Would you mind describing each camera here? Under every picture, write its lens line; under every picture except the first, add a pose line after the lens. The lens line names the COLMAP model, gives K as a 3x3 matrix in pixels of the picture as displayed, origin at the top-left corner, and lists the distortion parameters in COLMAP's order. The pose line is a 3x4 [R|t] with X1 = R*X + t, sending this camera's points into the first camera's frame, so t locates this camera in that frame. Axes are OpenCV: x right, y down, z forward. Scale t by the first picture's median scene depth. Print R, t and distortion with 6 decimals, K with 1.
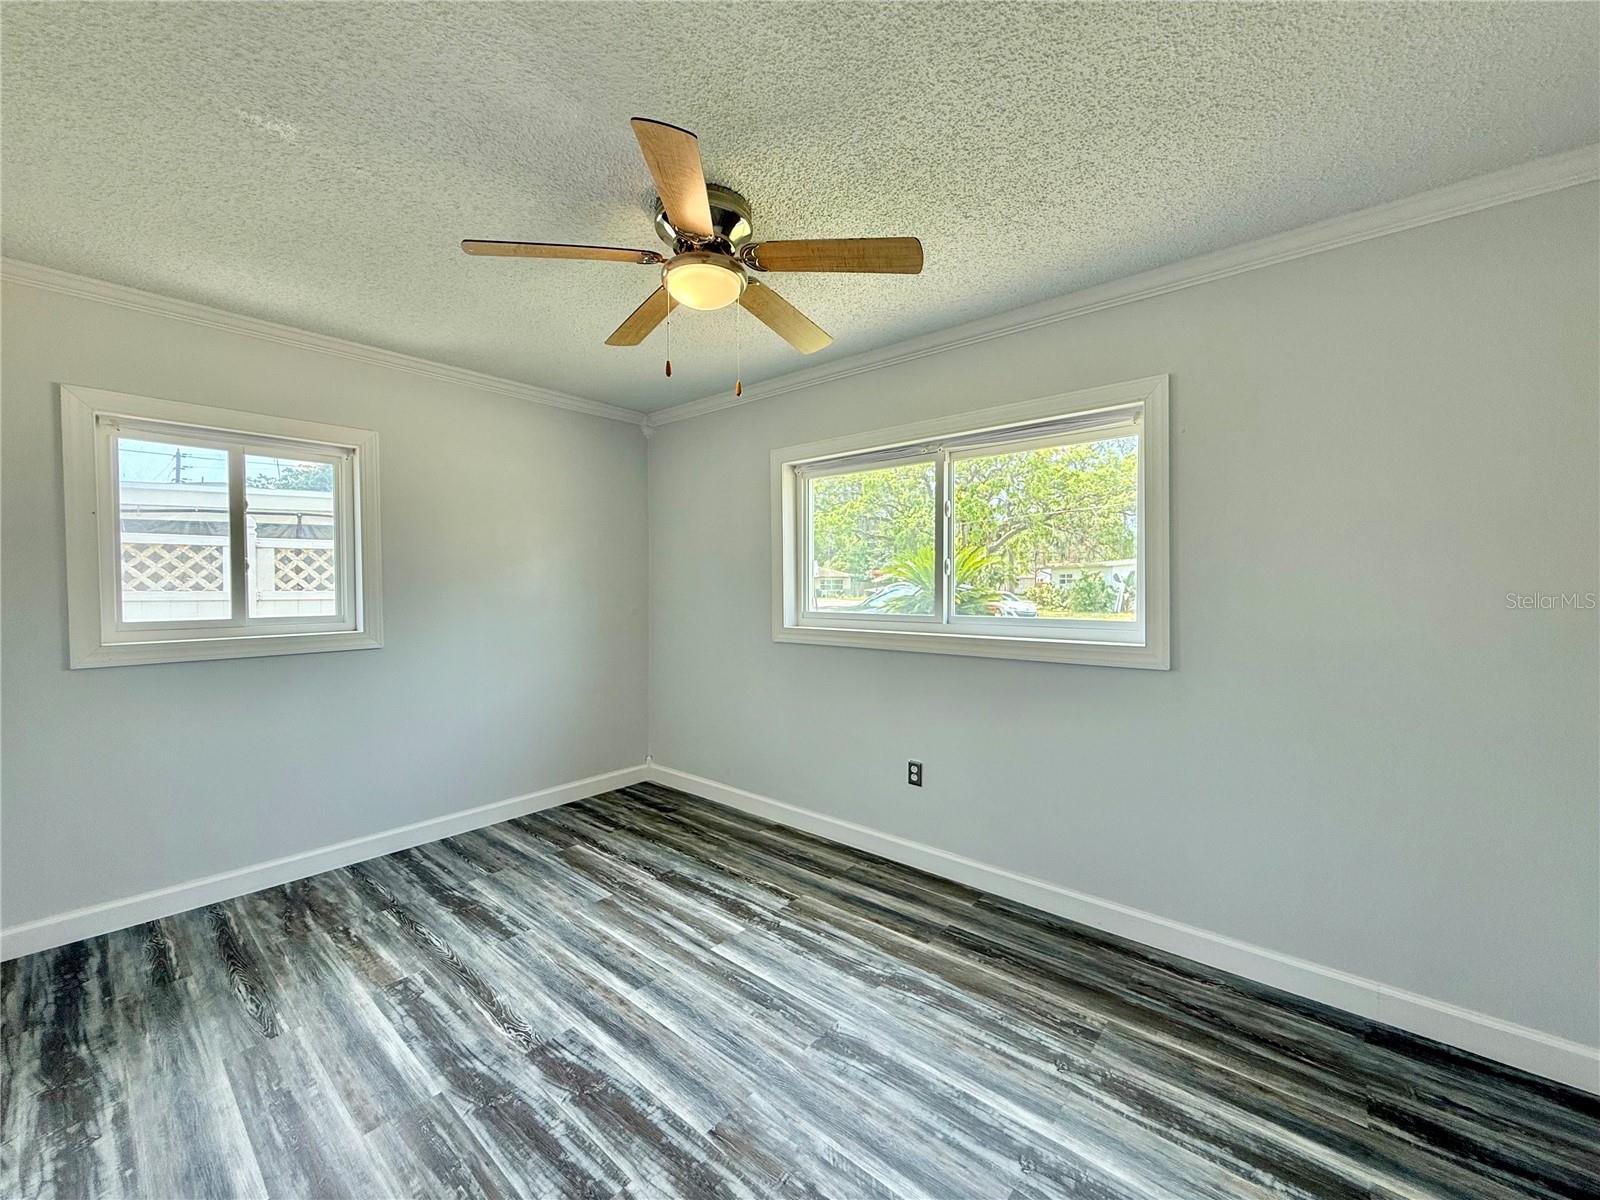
lens RADIAL K [[638.6, 0, 799.0], [0, 638.6, 601.0], [0, 0, 1]] dist [-0.001680, 0.000385]
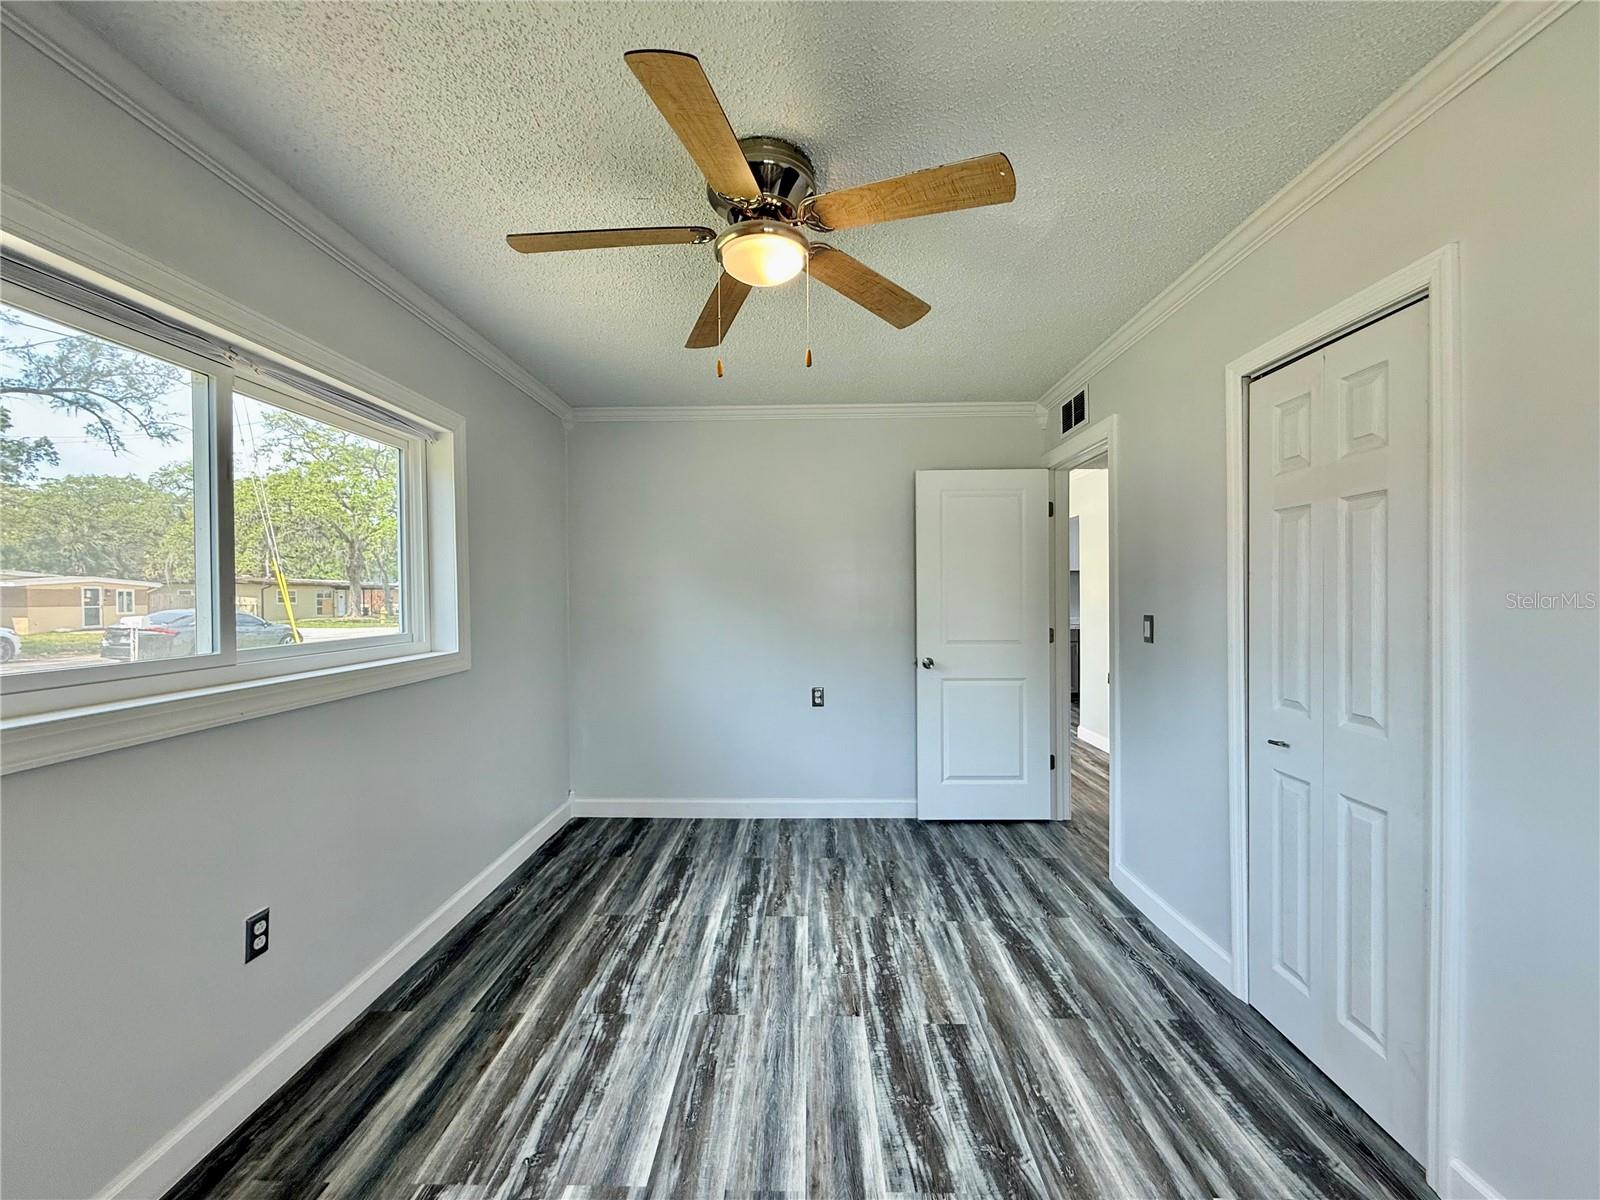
lens RADIAL K [[638.6, 0, 799.0], [0, 638.6, 601.0], [0, 0, 1]] dist [-0.001680, 0.000385]
pose [[-0.638825, -0.003242, 0.769345, -0.897249], [0.026029, 0.999328, 0.025825, -0.040426], [-0.768911, 0.036523, -0.638311, 1.600941]]
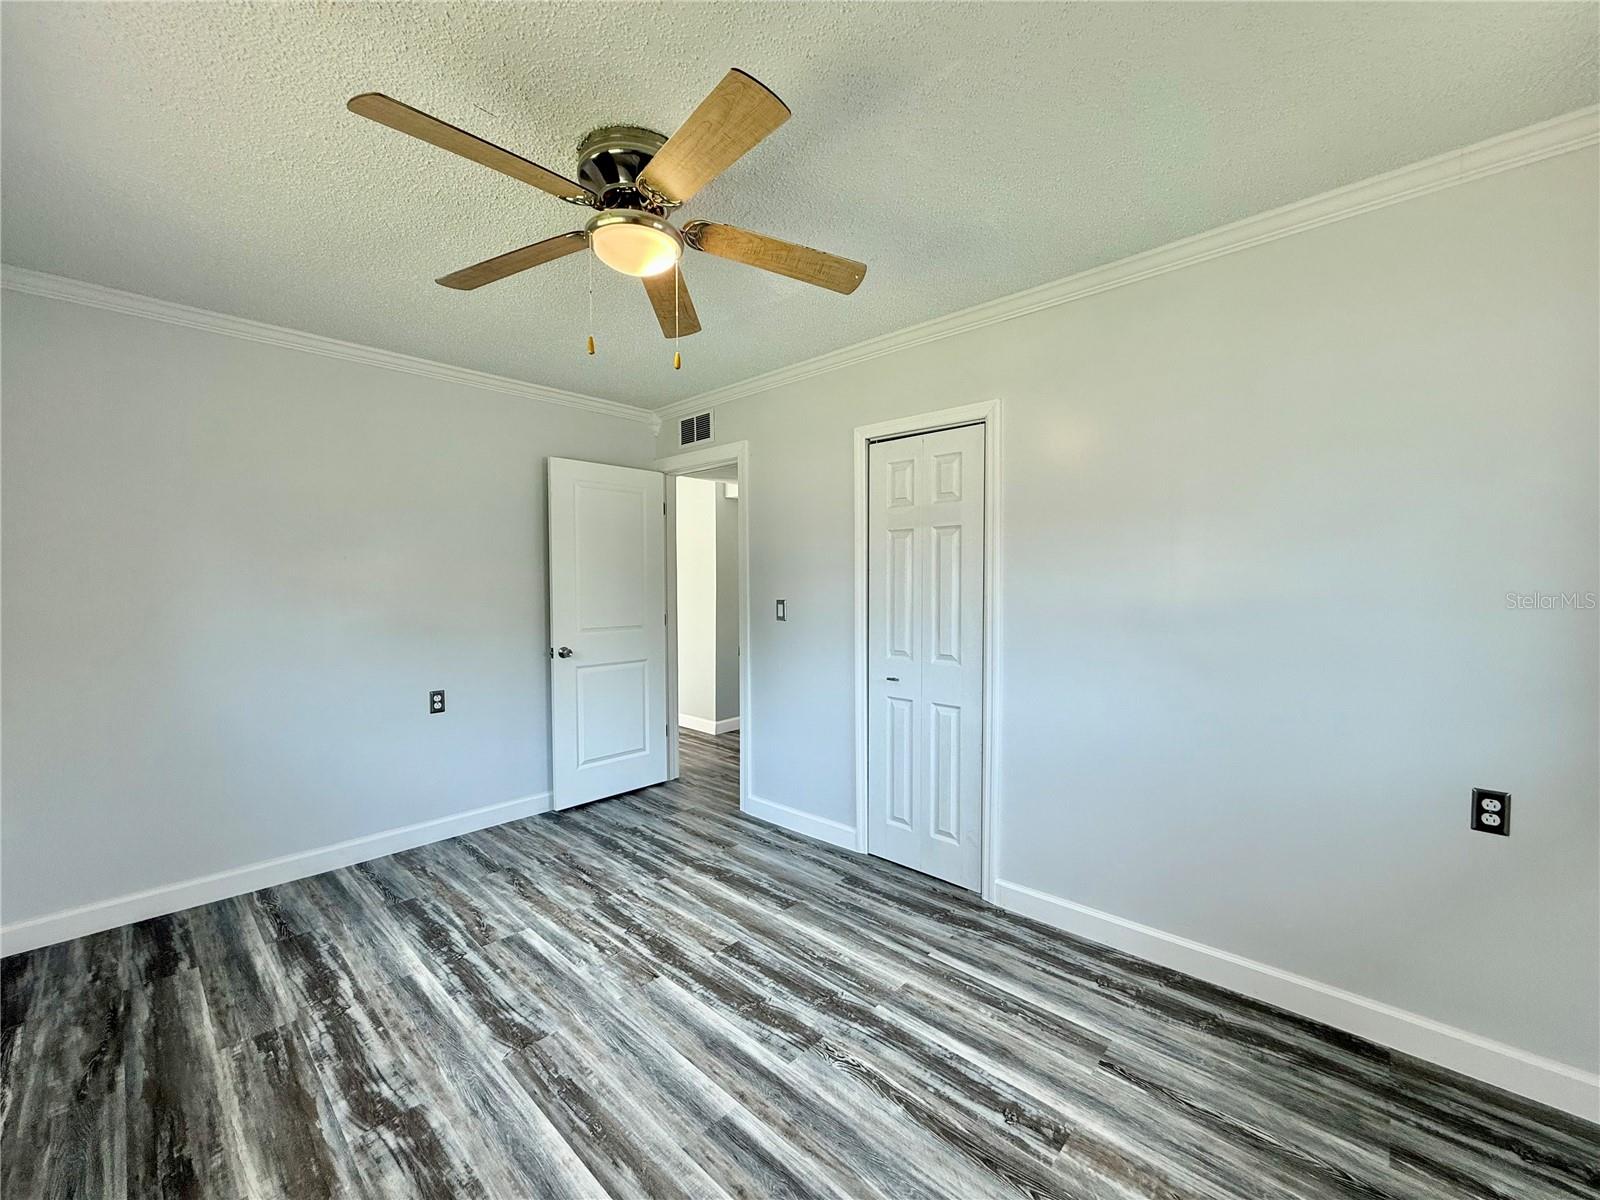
lens RADIAL K [[638.6, 0, 799.0], [0, 638.6, 601.0], [0, 0, 1]] dist [-0.001680, 0.000385]
pose [[-0.999199, 0.000332, 0.040006, -0.426304], [0.002581, 0.998418, 0.056164, -0.053983], [-0.039924, 0.056223, -0.997620, 1.973629]]
